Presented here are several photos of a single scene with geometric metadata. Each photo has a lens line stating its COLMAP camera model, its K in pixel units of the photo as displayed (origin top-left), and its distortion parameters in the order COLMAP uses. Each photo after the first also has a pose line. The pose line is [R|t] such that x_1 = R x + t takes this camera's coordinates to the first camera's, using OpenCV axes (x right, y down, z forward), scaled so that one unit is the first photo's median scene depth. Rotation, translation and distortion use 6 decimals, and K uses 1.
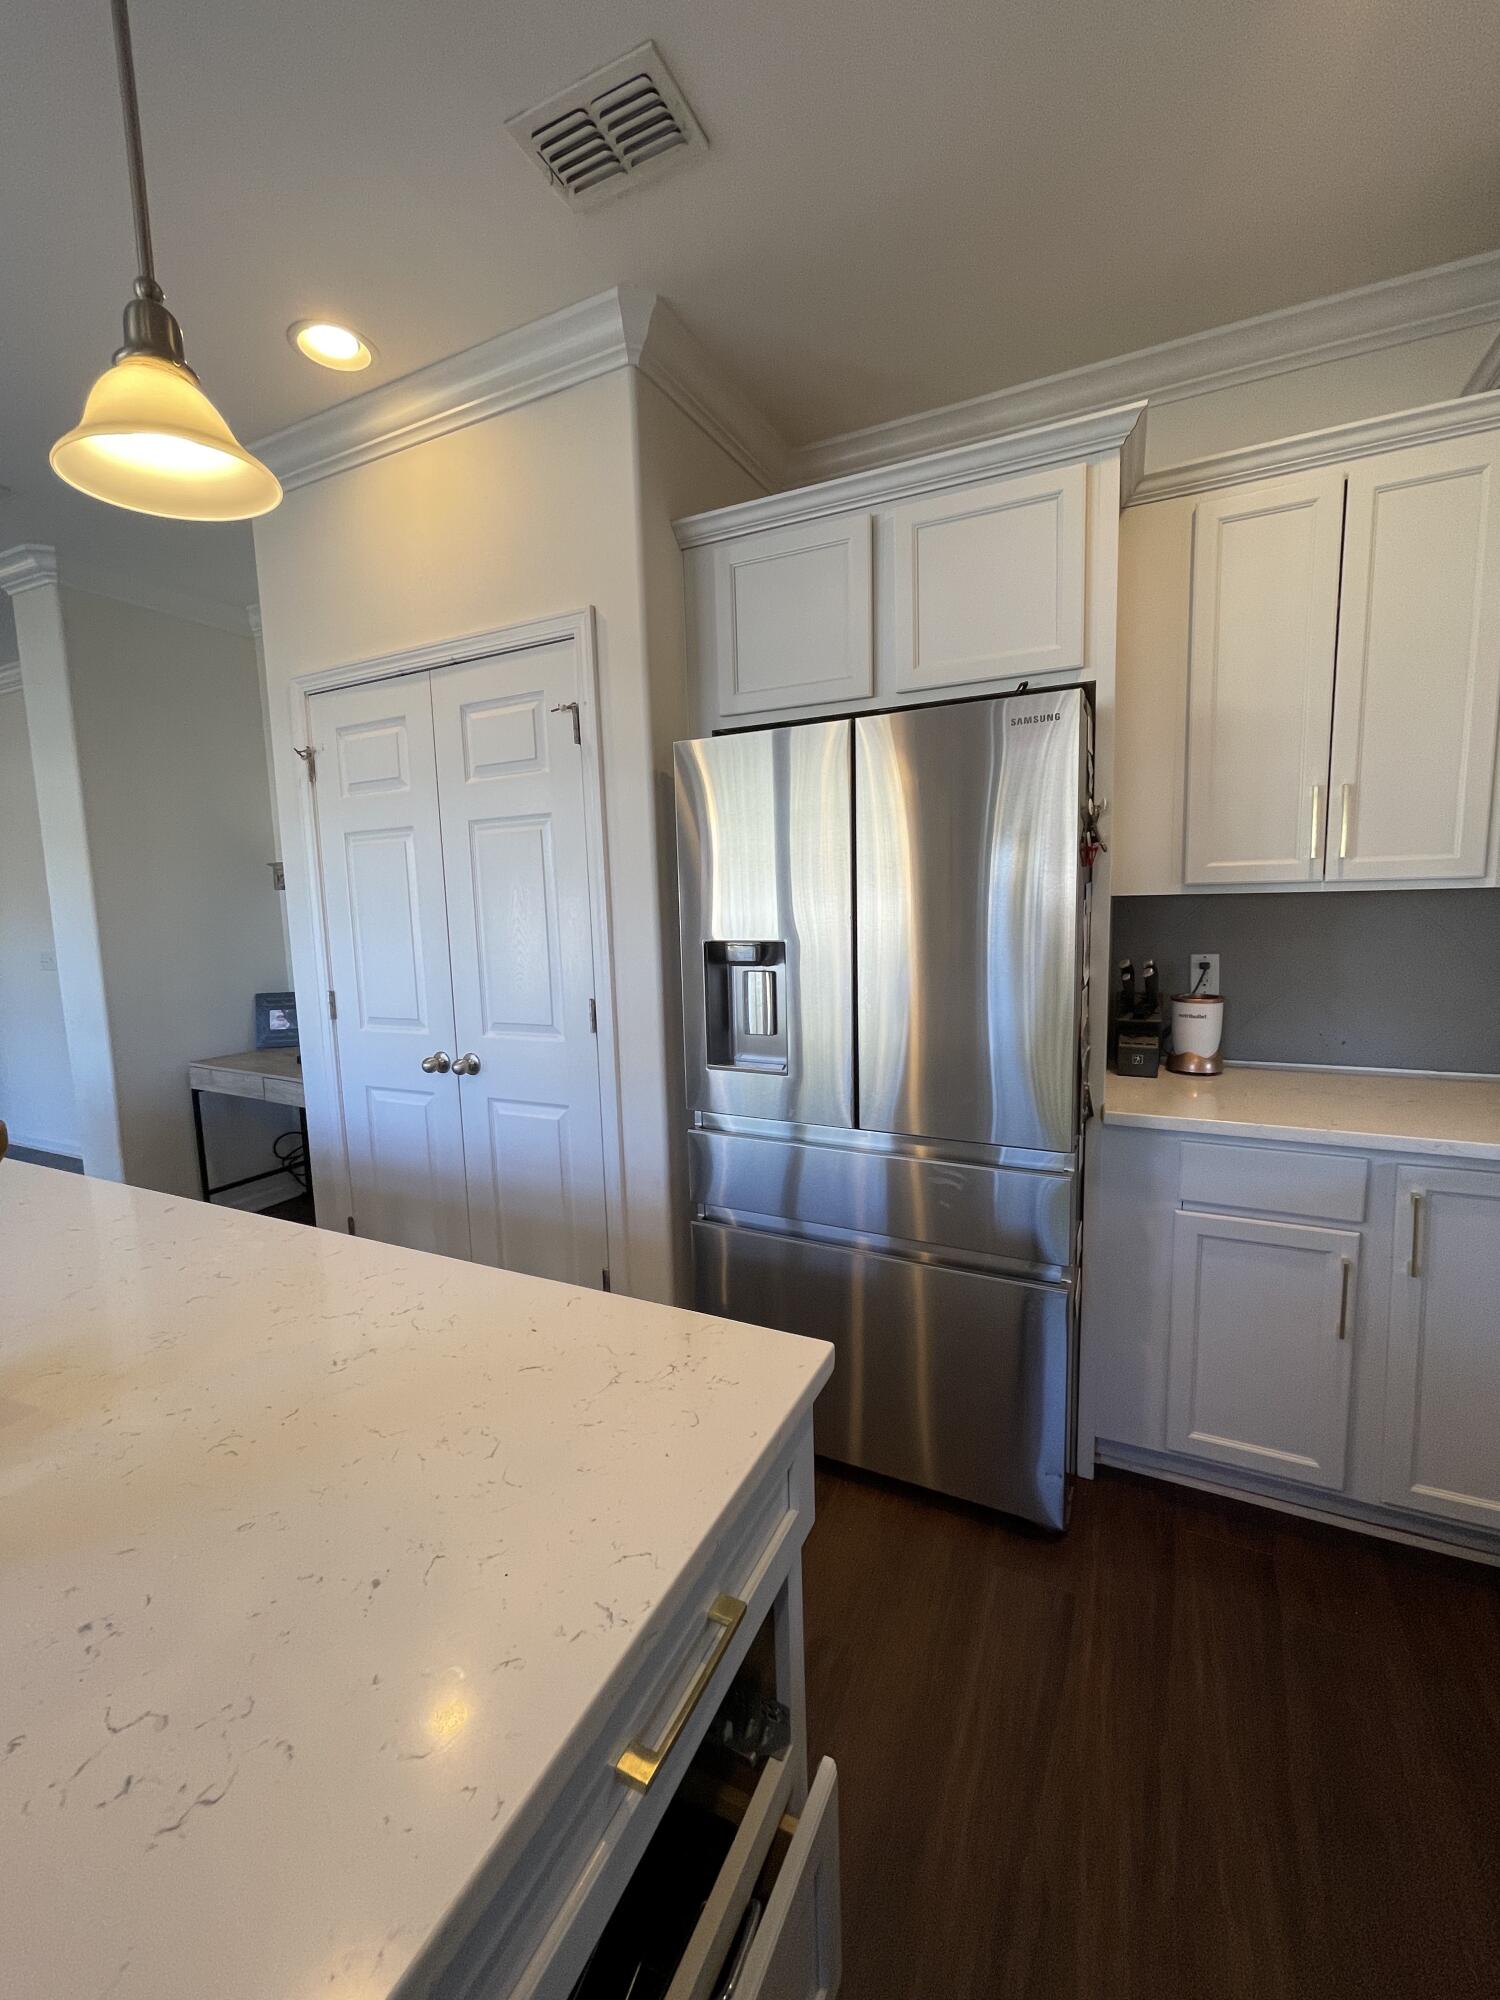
lens RADIAL K [[810.0, 0, 752.1], [0, 810.0, 992.4], [0, 0, 1]] dist [-0.004056, 0.000175]
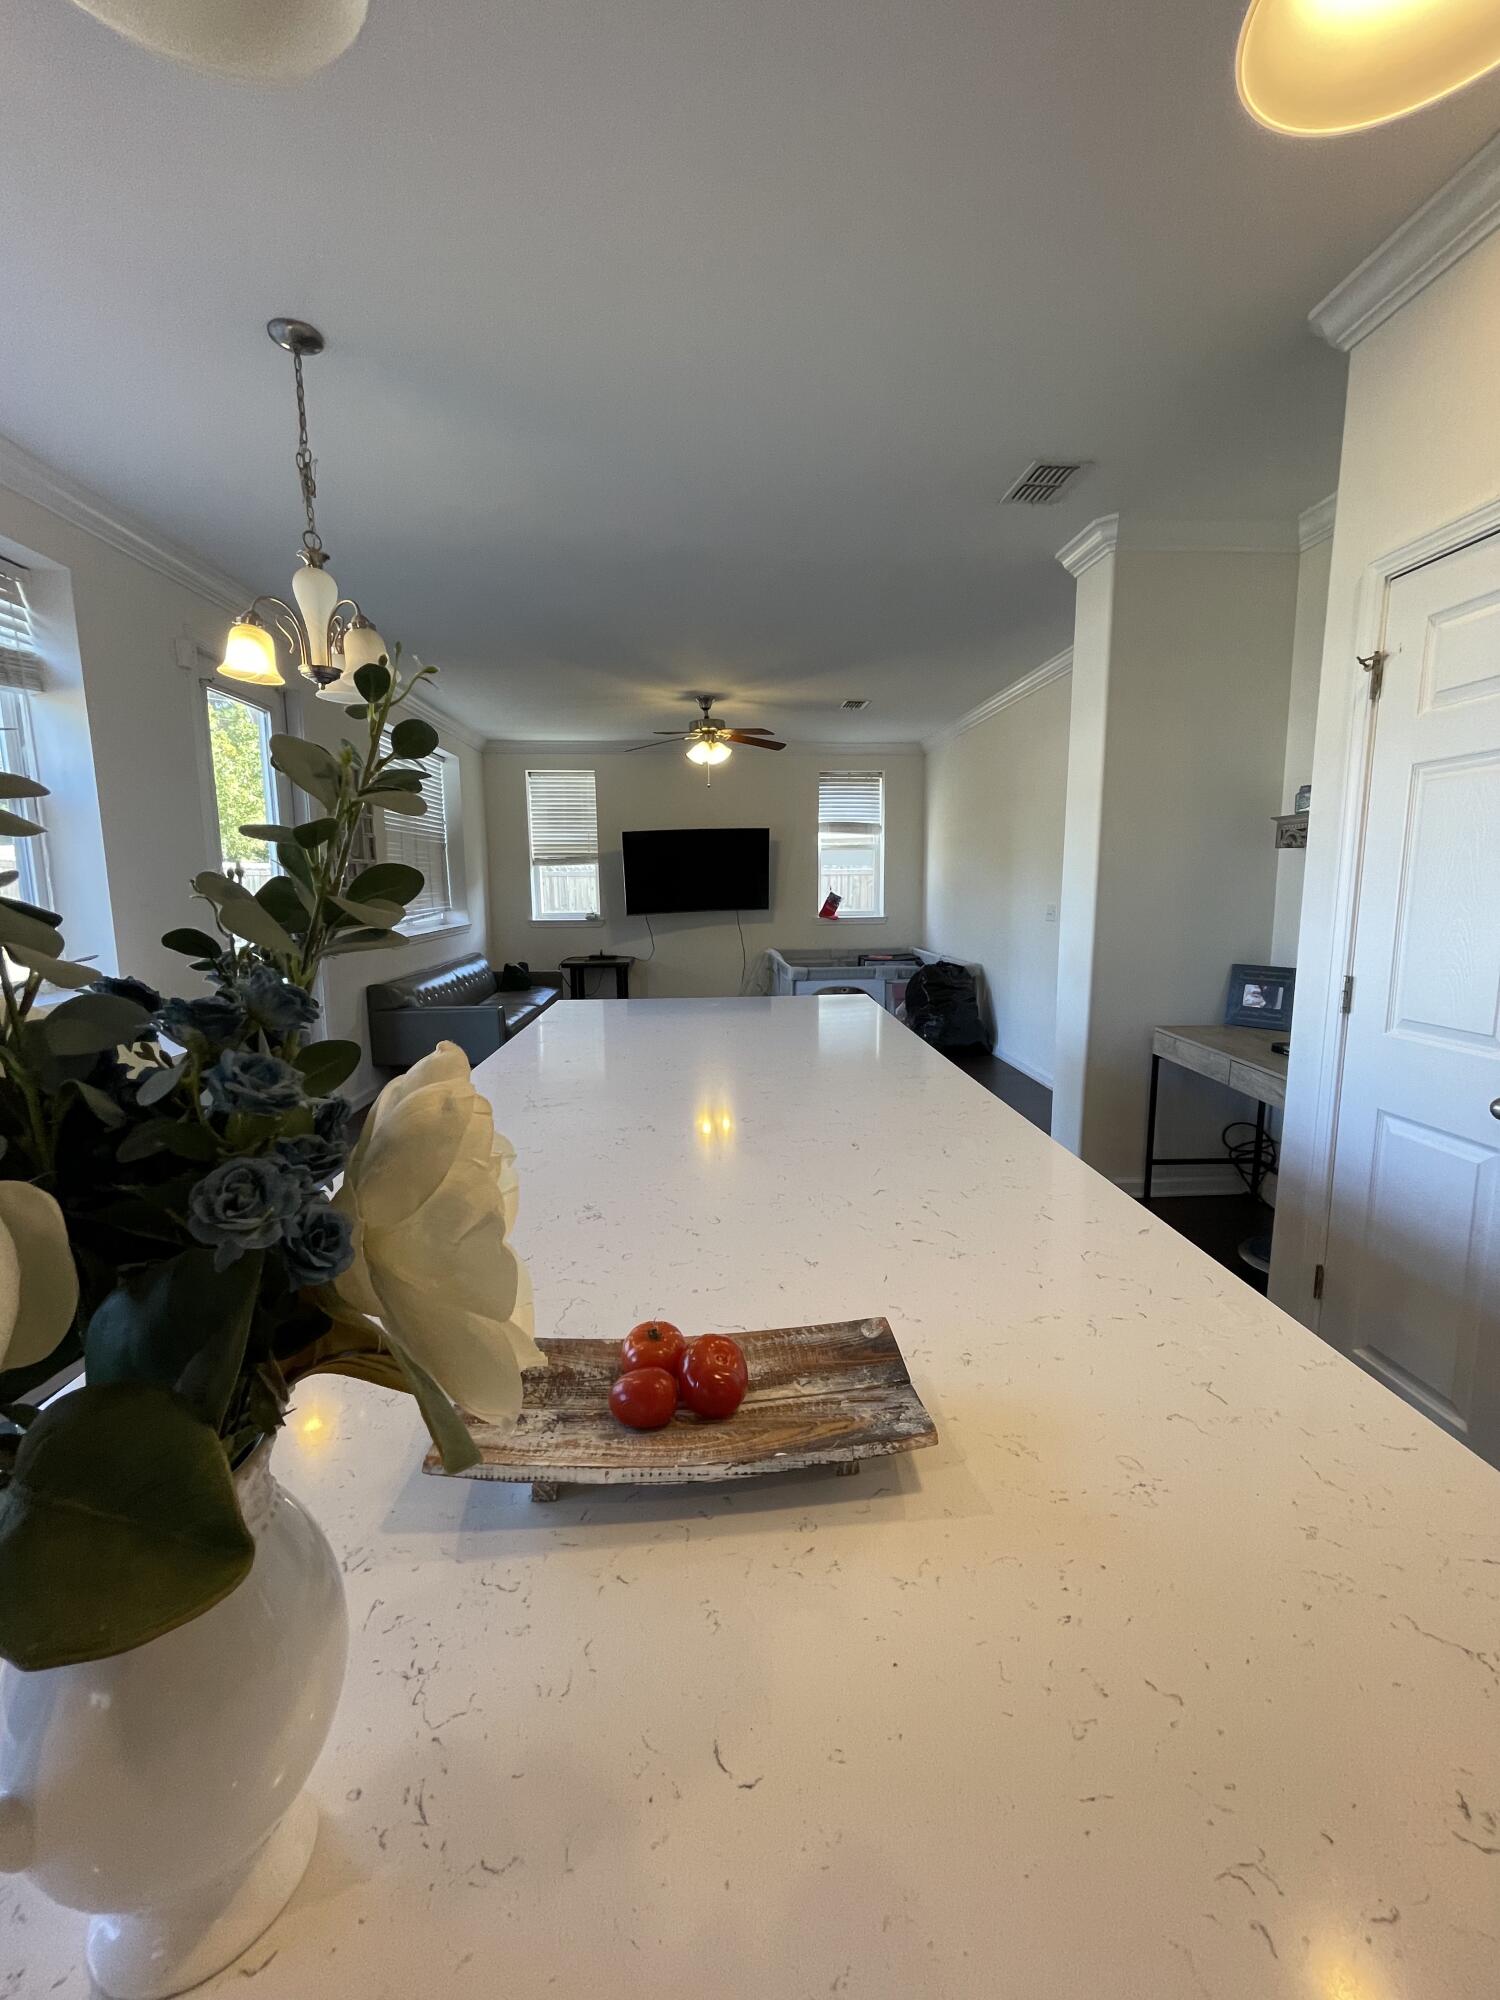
lens RADIAL K [[810.0, 0, 757.1], [0, 810.0, 988.5], [0, 0, 1]] dist [-0.004056, 0.000175]
pose [[0.485958, 0.143030, -0.862199, -0.104200], [-0.111267, 0.988615, 0.101288, -0.004153], [0.866871, 0.046713, 0.496340, 0.107176]]
